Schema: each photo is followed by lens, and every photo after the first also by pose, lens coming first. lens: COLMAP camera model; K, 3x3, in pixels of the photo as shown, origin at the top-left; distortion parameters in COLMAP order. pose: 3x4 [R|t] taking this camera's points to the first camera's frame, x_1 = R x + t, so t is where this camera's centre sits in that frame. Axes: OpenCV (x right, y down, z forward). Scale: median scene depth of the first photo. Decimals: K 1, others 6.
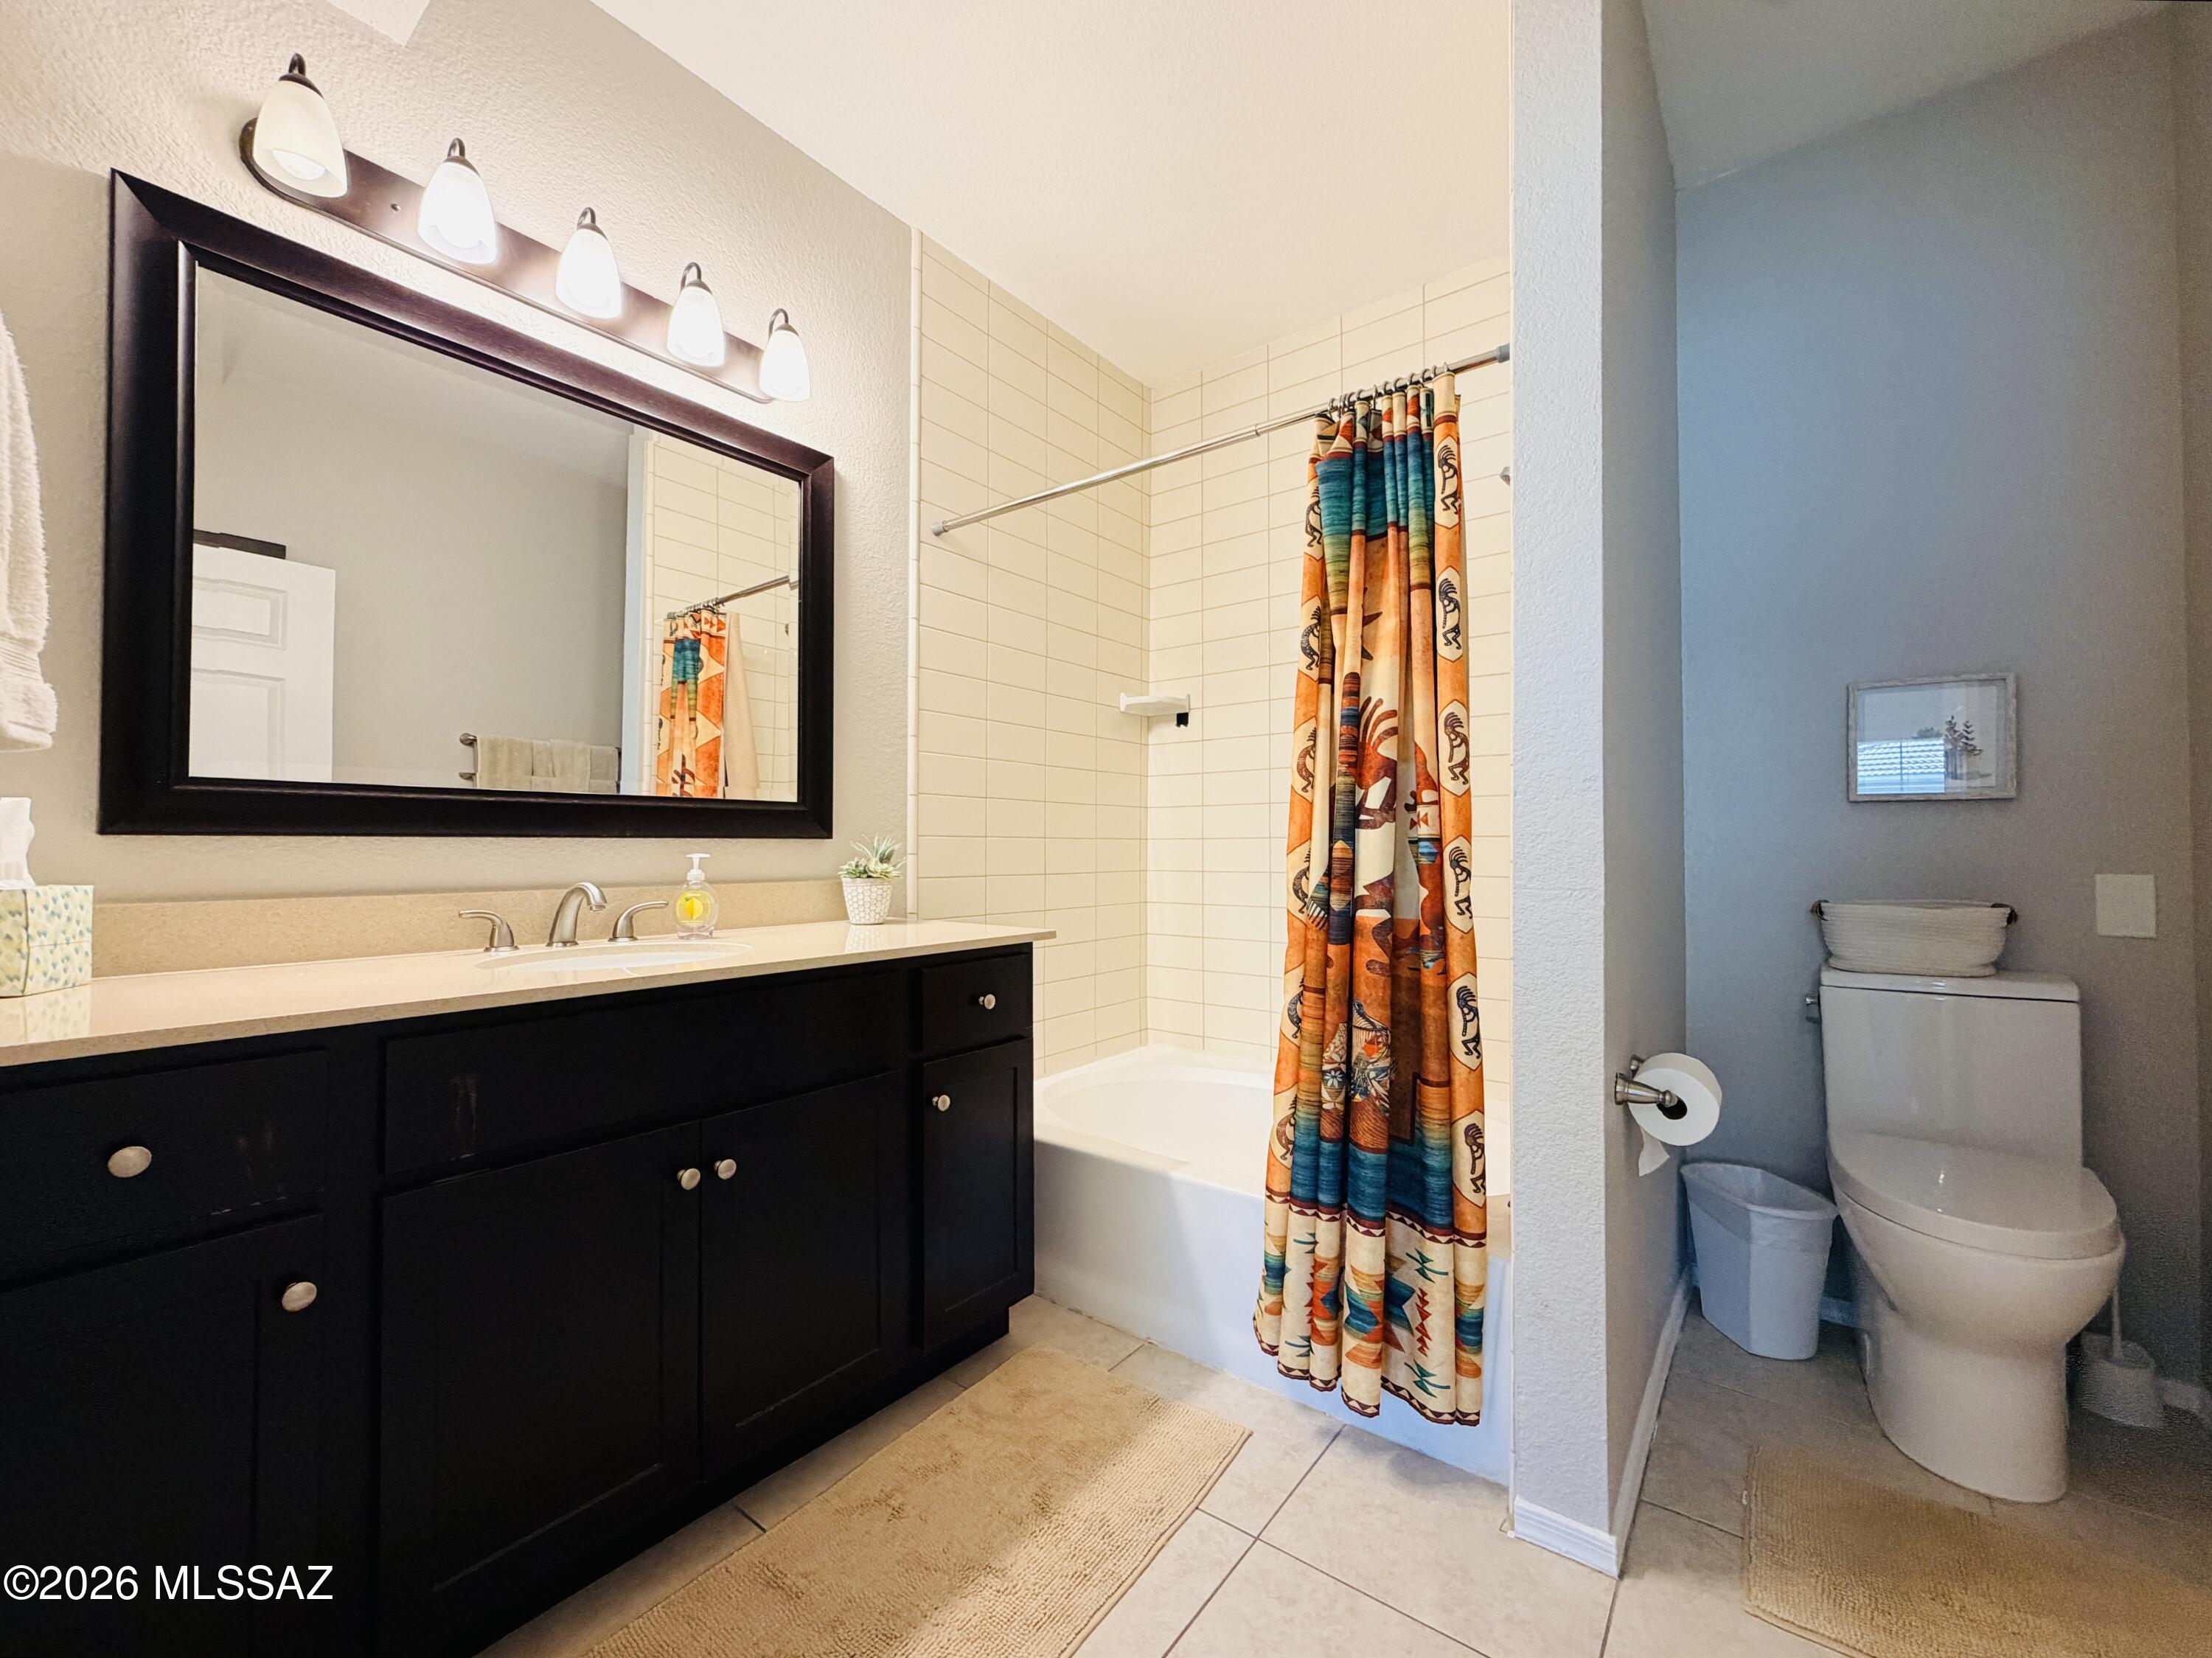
lens RADIAL K [[892.1, 0, 1101.7], [0, 892.1, 832.9], [0, 0, 1]] dist [-0.001967, -0.000039]
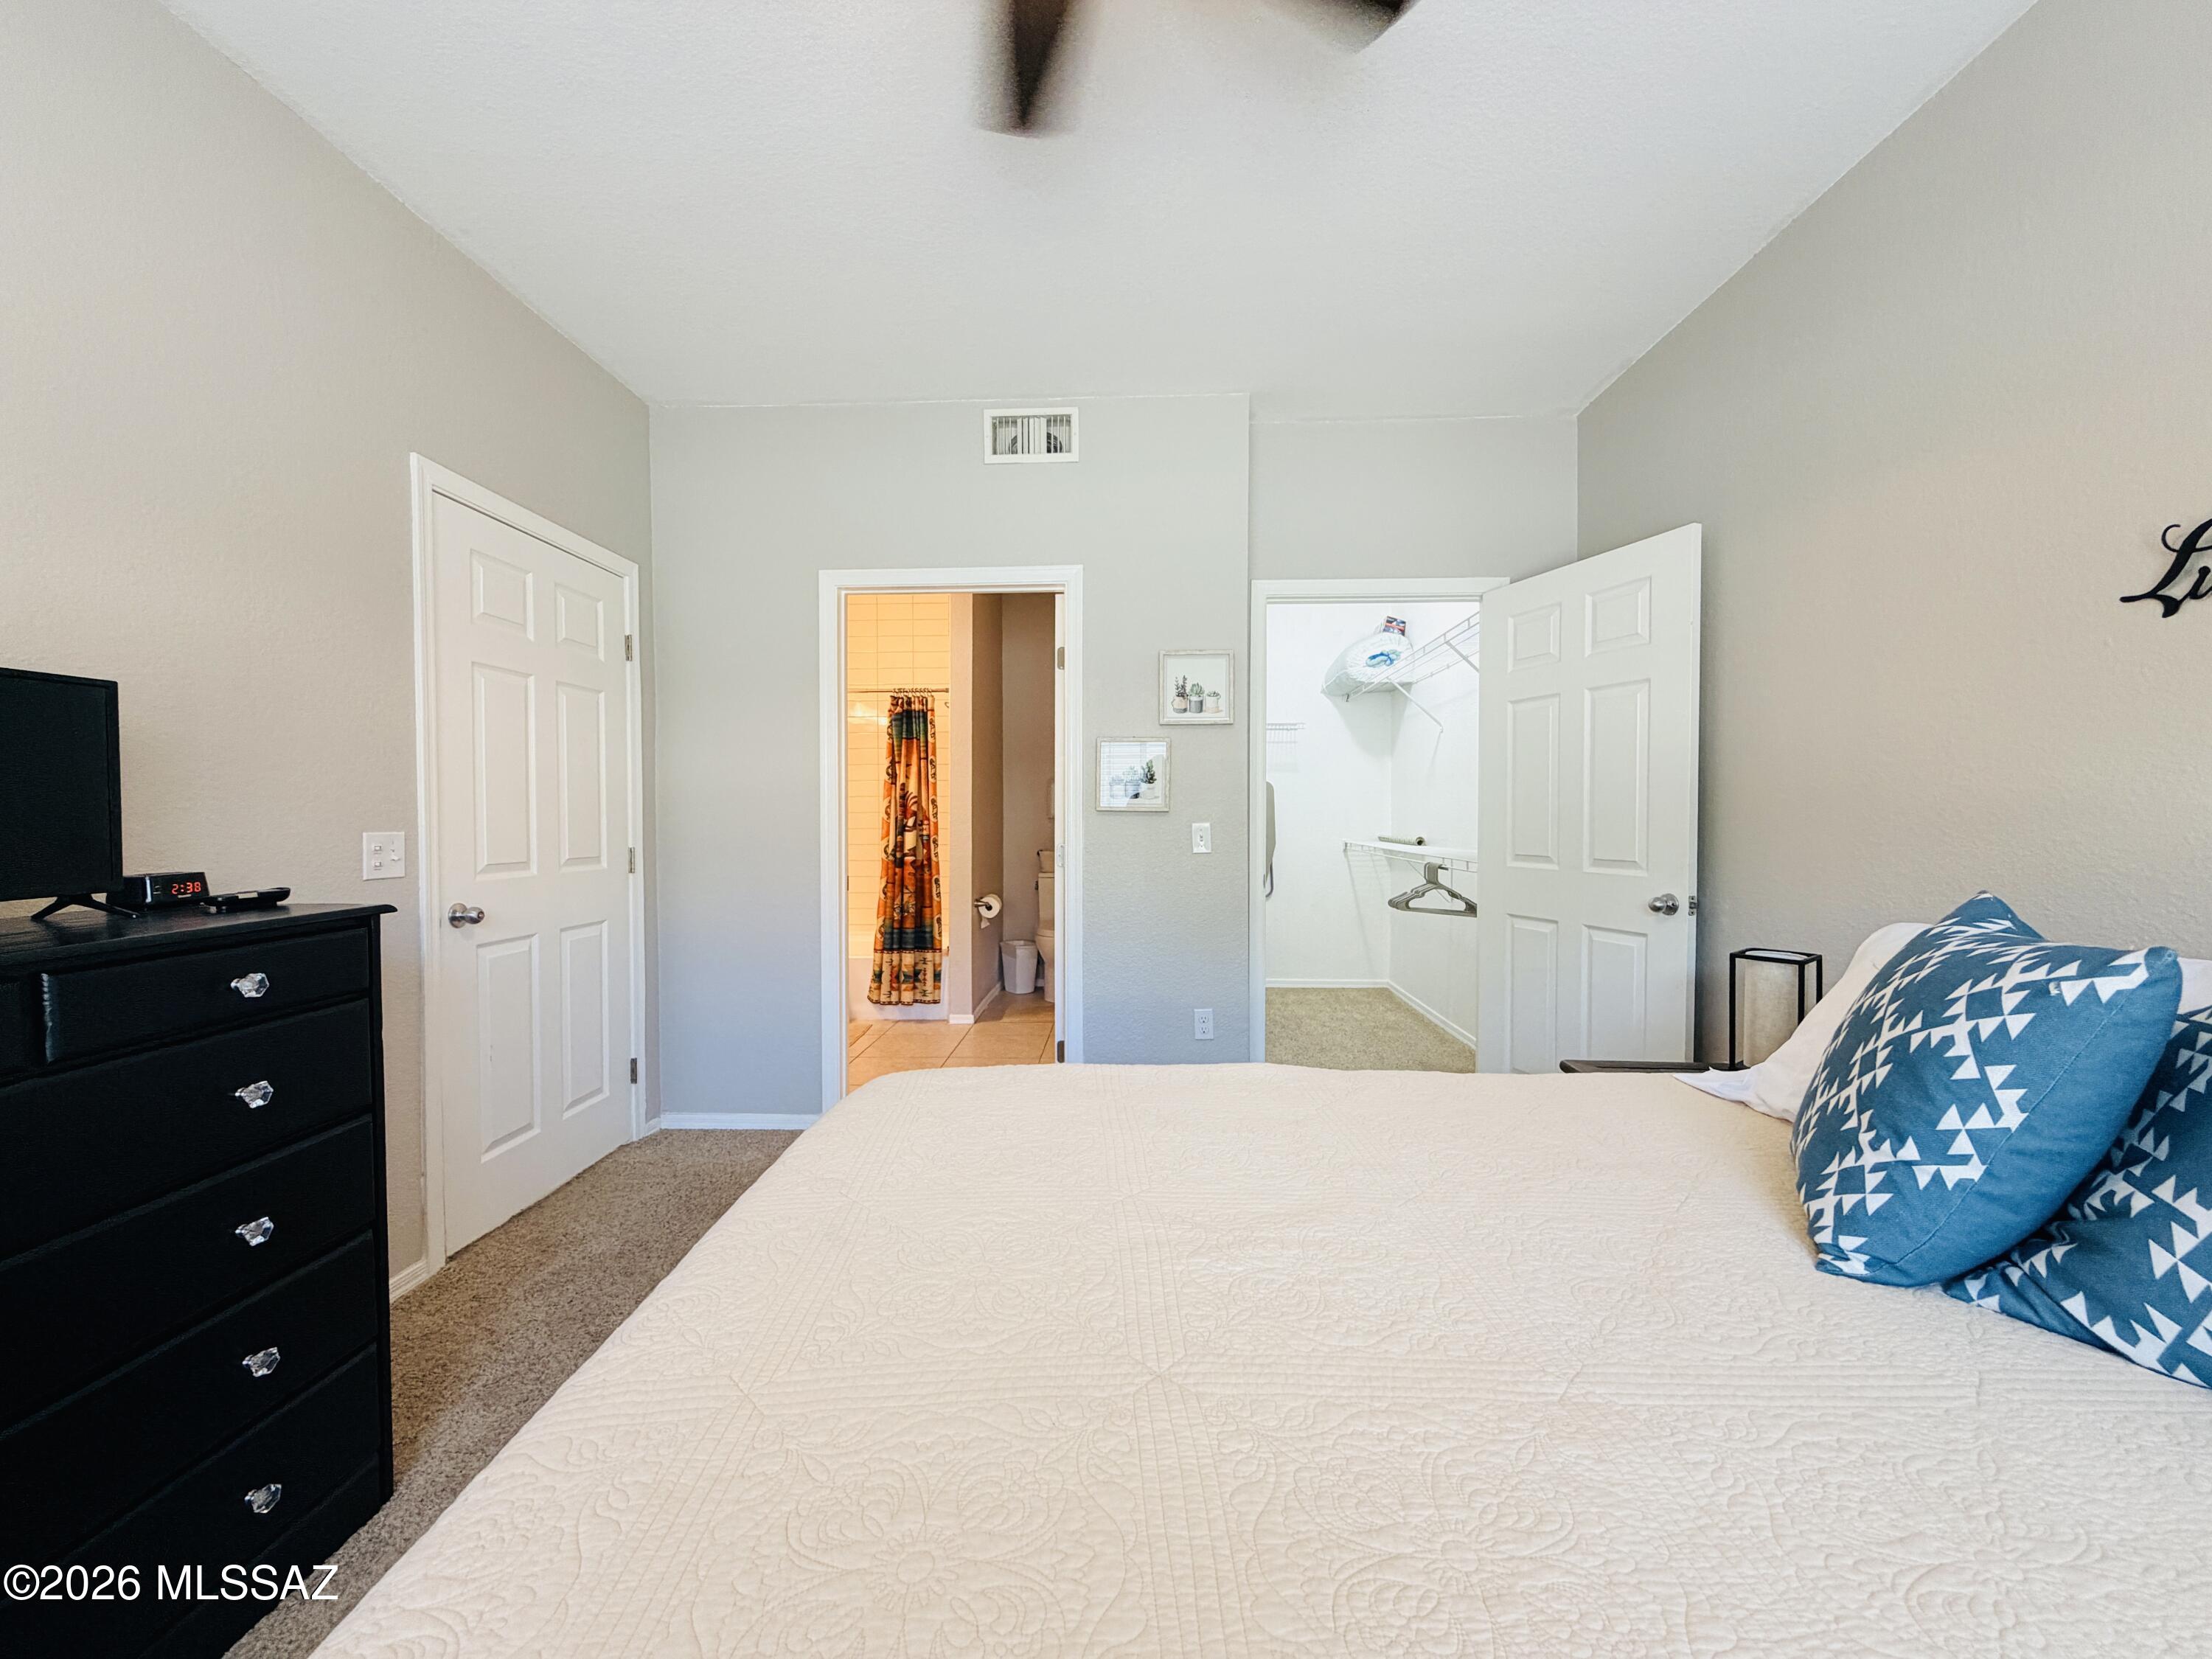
lens RADIAL K [[892.2, 0, 1105.6], [0, 892.2, 831.4], [0, 0, 1]] dist [-0.001967, -0.000039]
pose [[0.826786, -0.005826, 0.562486, -0.938376], [-0.005783, 0.999805, 0.018856, -0.072745], [-0.562486, -0.018843, 0.826592, -2.099670]]
